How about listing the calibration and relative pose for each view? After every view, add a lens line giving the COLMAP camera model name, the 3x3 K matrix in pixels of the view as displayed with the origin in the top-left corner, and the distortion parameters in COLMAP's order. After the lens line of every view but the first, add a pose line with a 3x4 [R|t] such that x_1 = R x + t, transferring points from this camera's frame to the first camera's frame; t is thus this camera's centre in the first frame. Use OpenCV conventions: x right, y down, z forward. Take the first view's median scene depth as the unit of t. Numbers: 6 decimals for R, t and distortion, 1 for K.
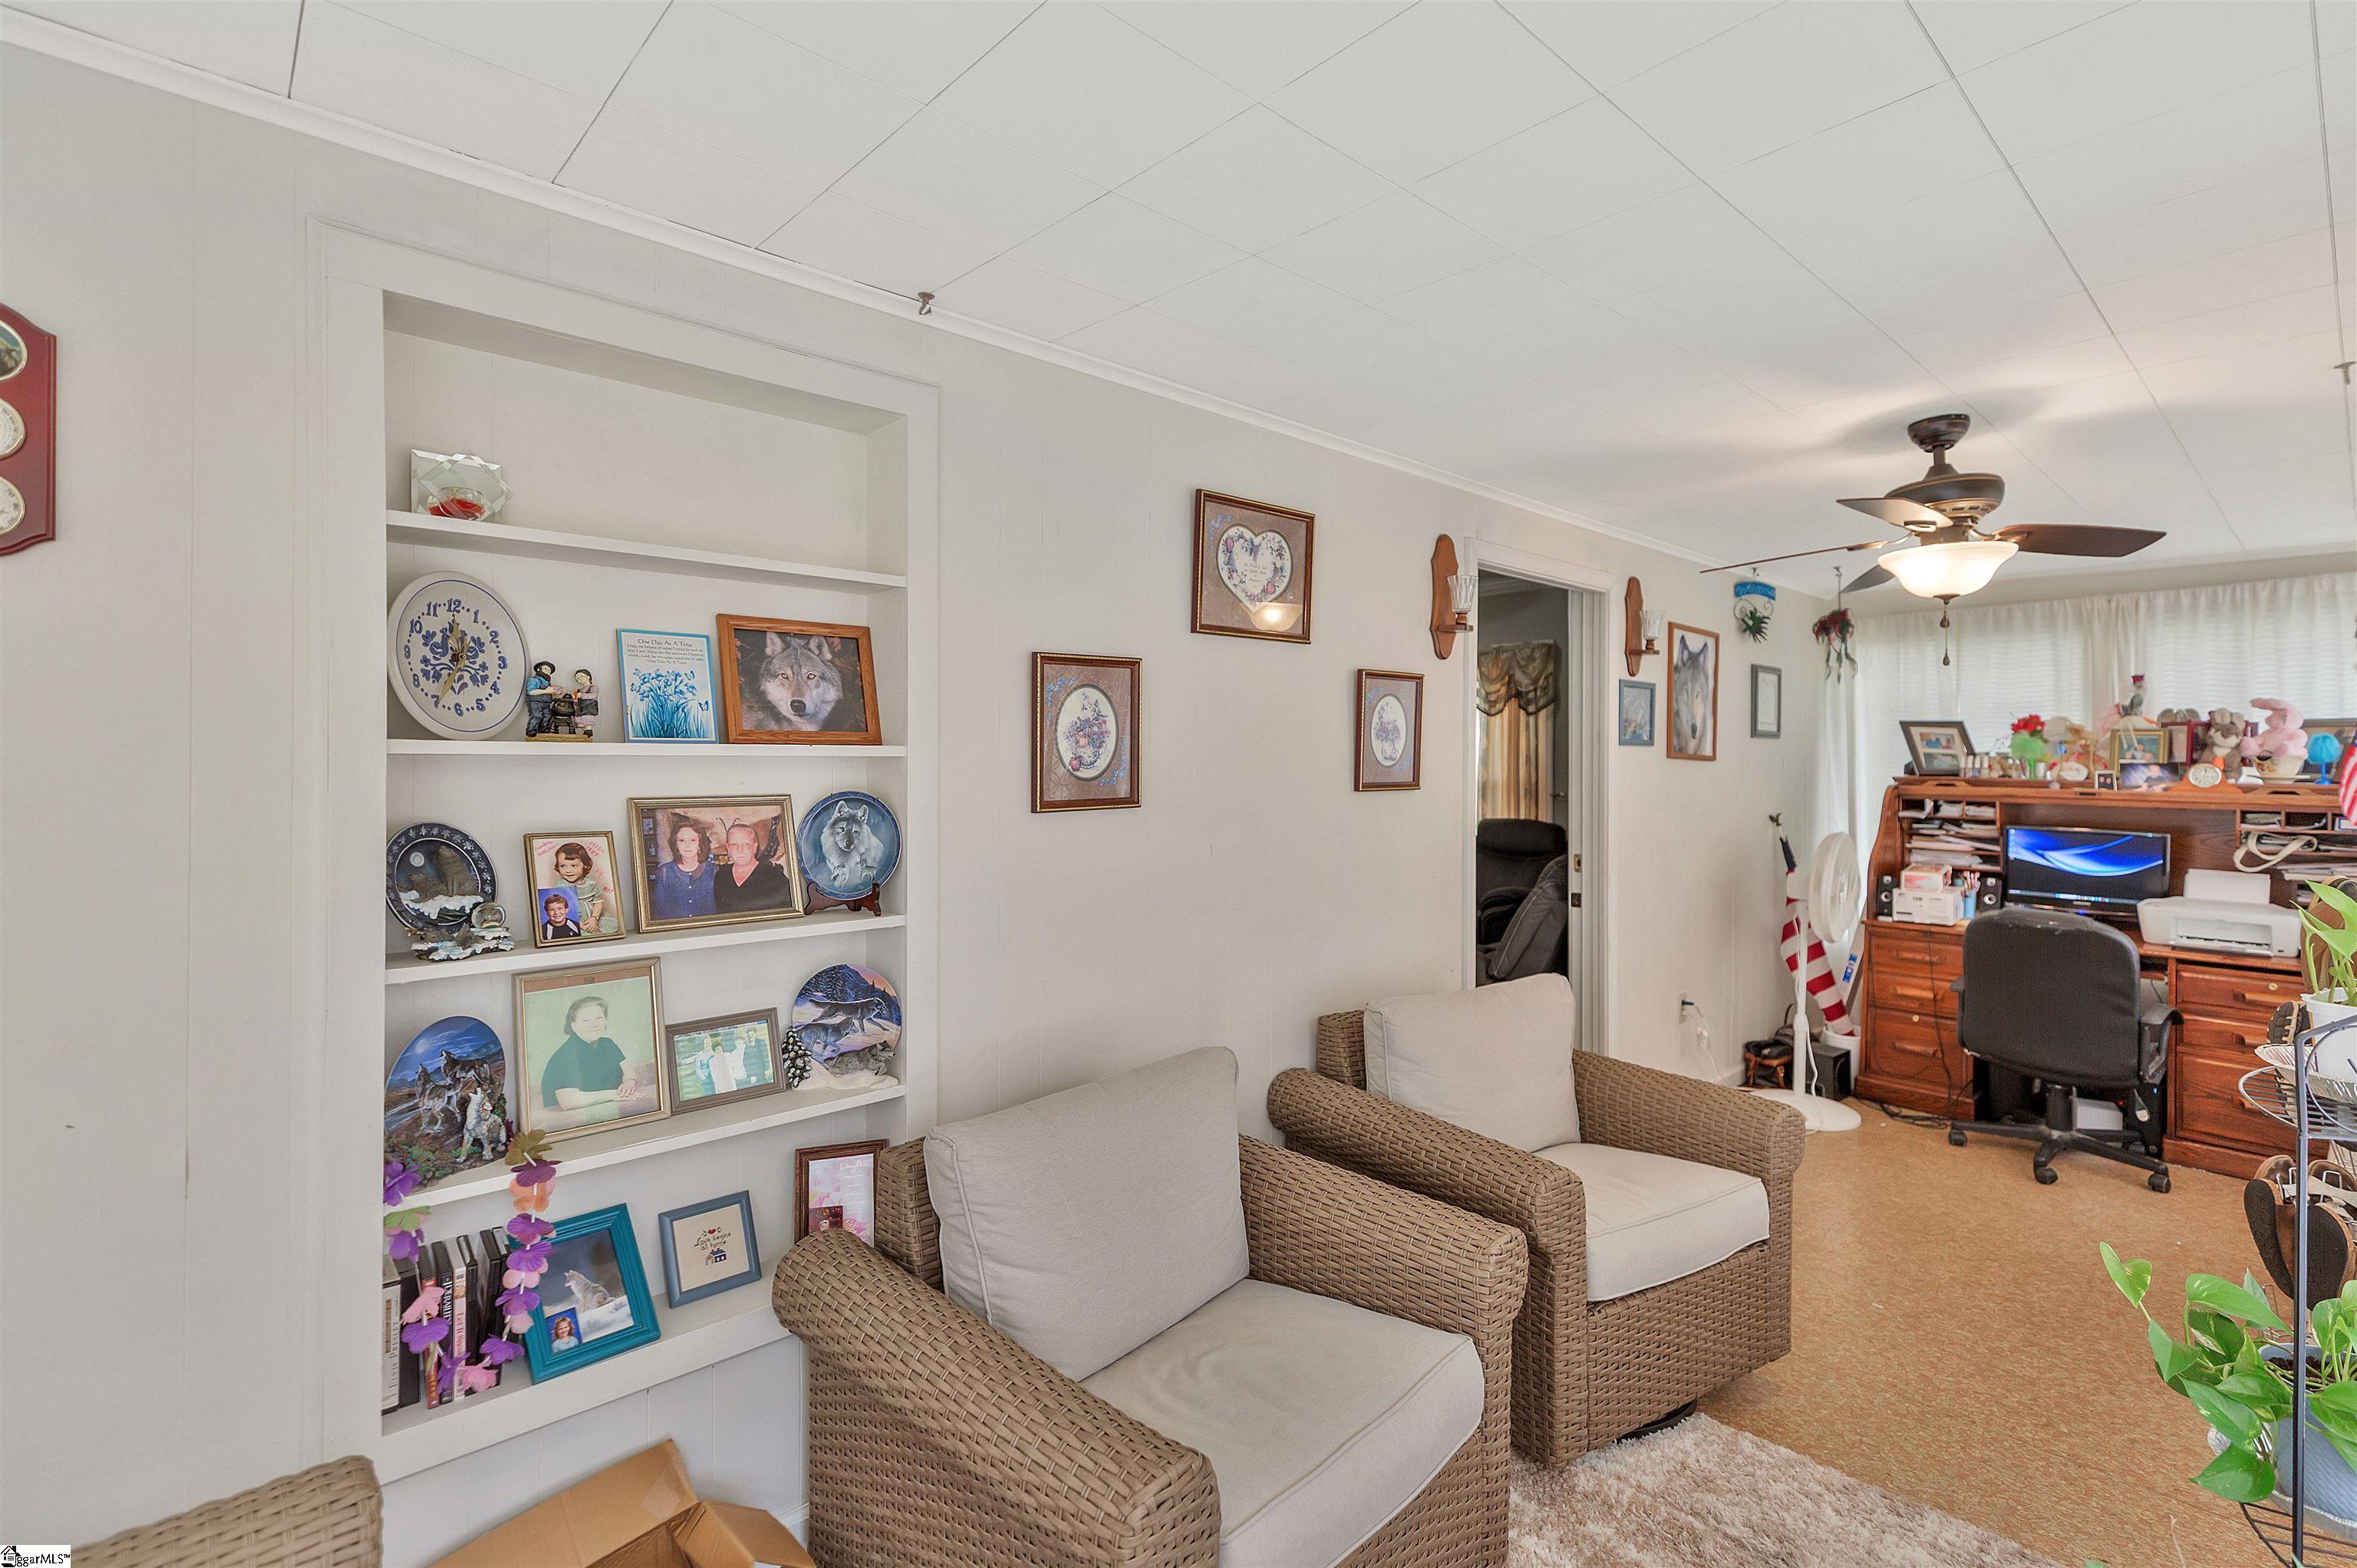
lens RADIAL K [[1087.3, 0, 1178.5], [0, 1087.3, 784.0], [0, 0, 1]] dist [0.003526, 0.000693]
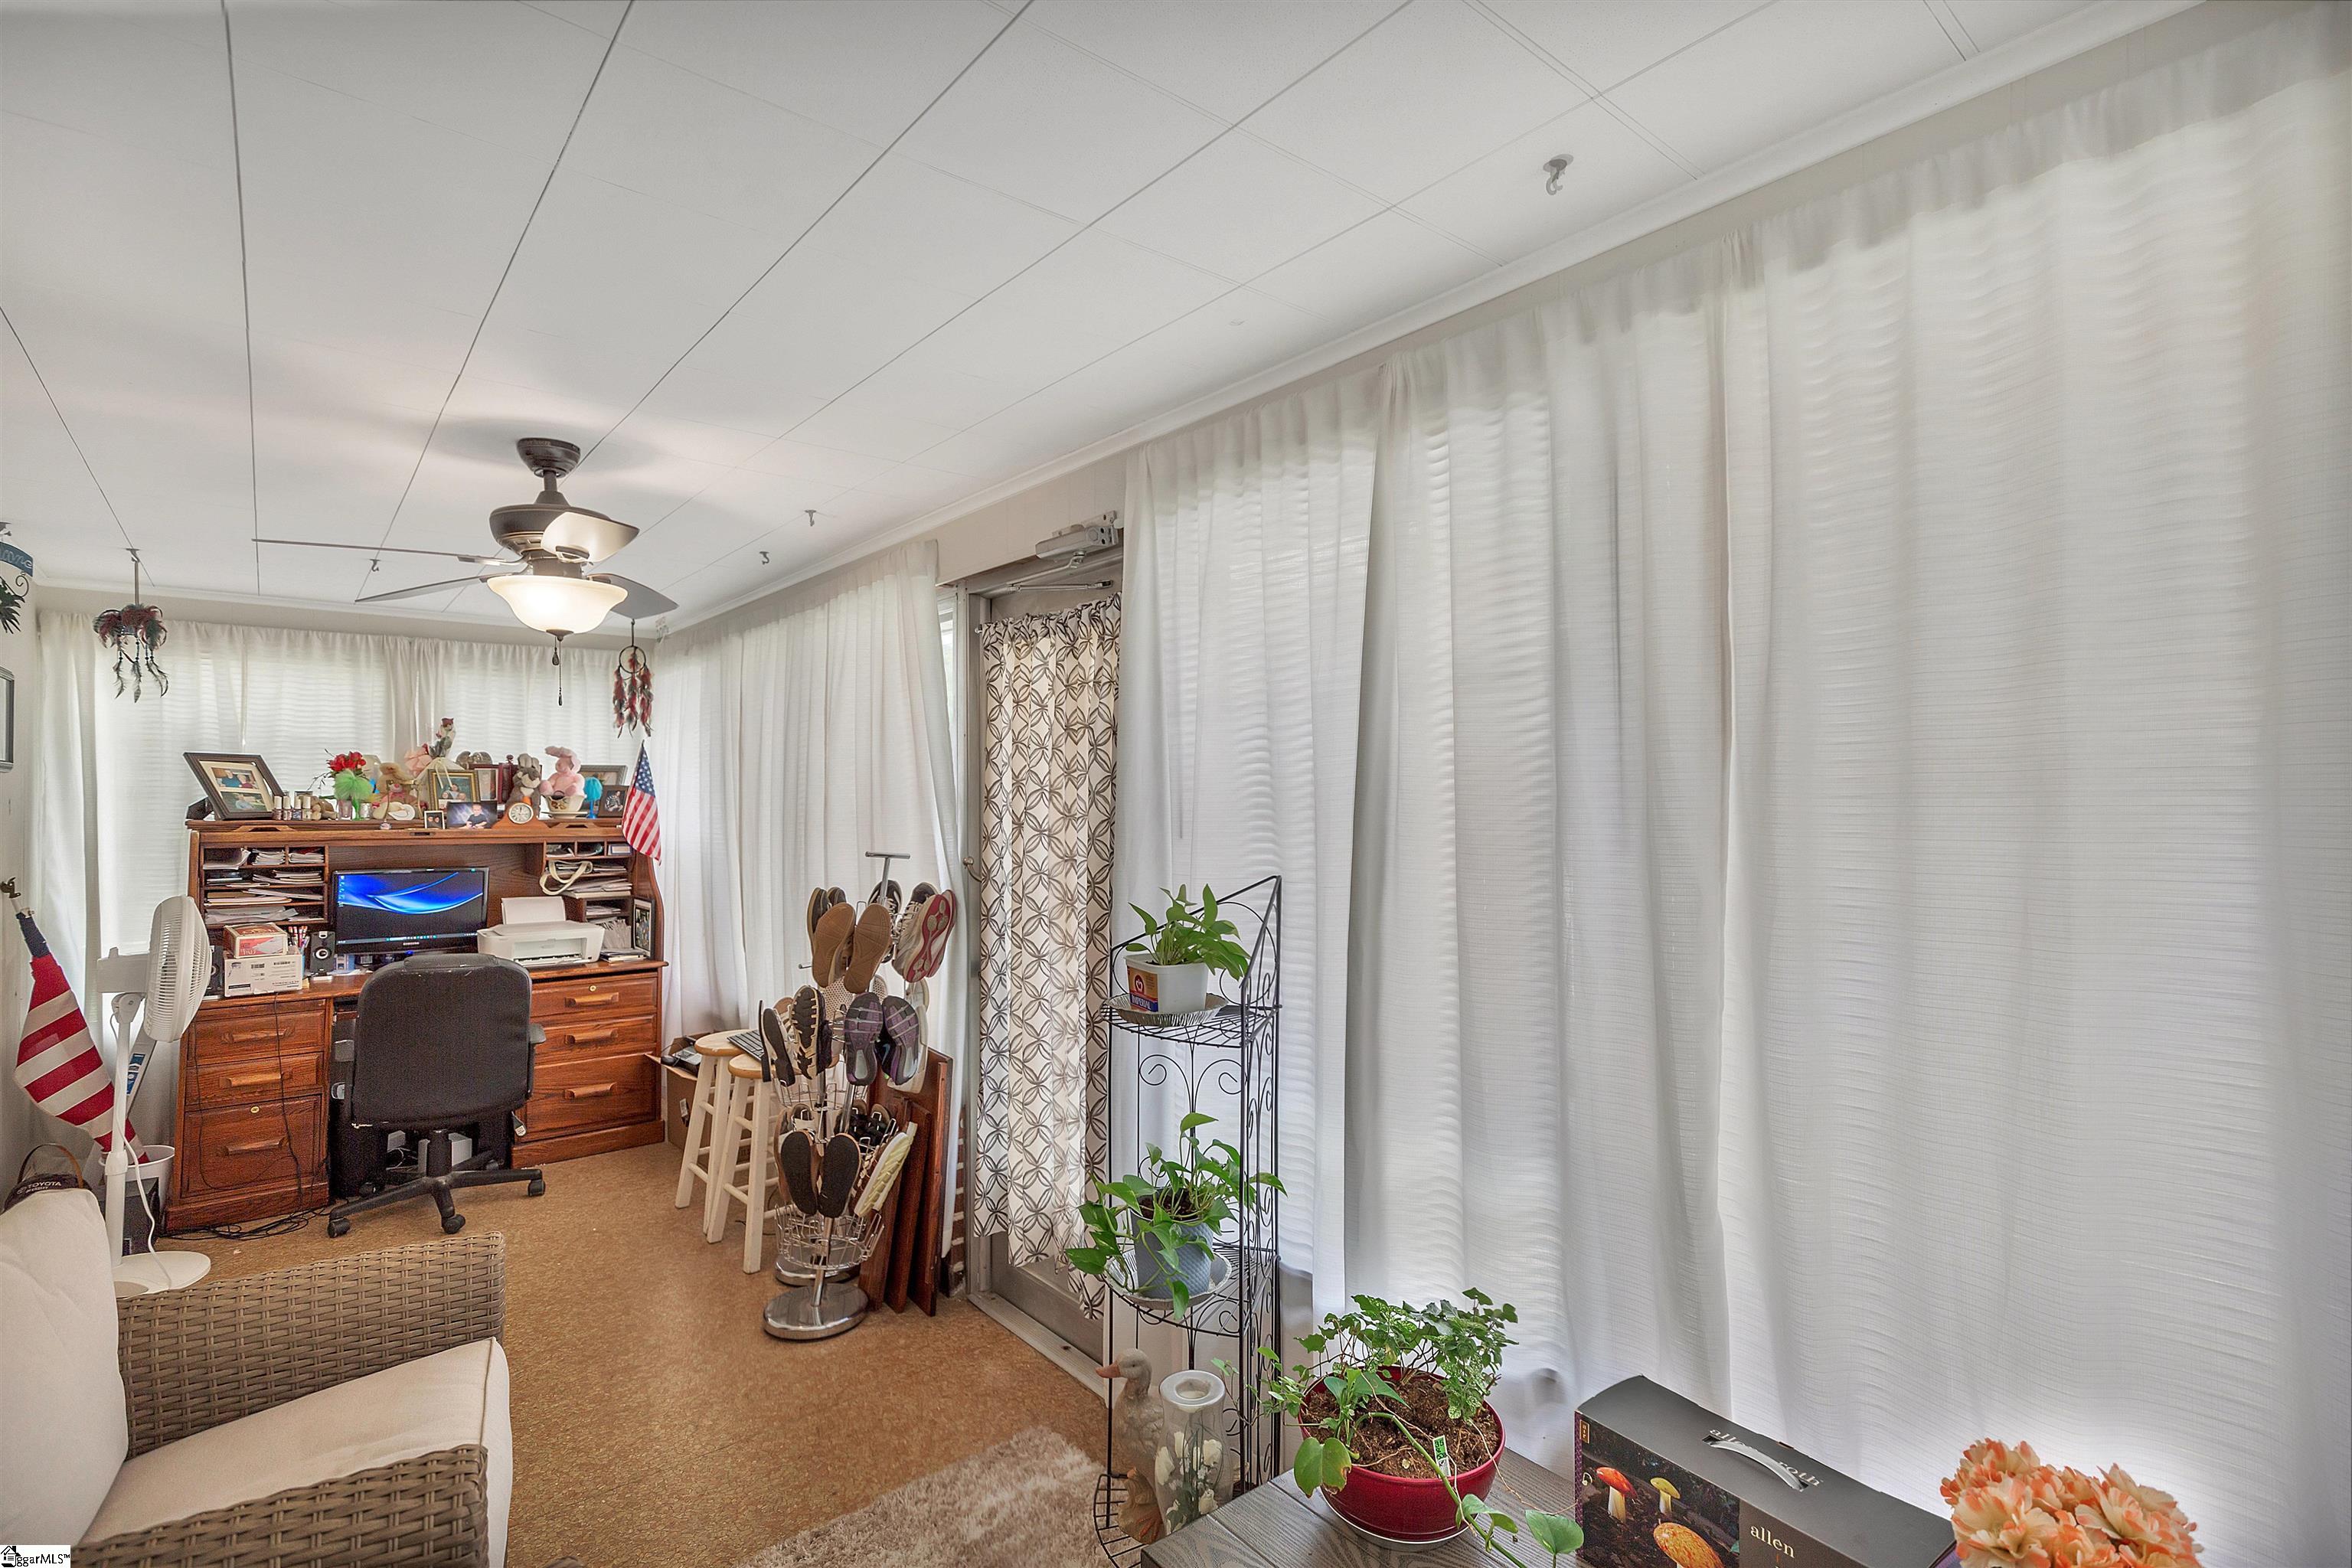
lens RADIAL K [[1085.1, 0, 1176.0], [0, 1085.1, 784.0], [0, 0, 1]] dist [0.003526, 0.000693]
pose [[0.034150, 0.006625, 0.999395, -0.140178], [0.025250, 0.999653, -0.007489, -0.011250], [-0.999098, 0.025491, 0.033971, 0.263043]]
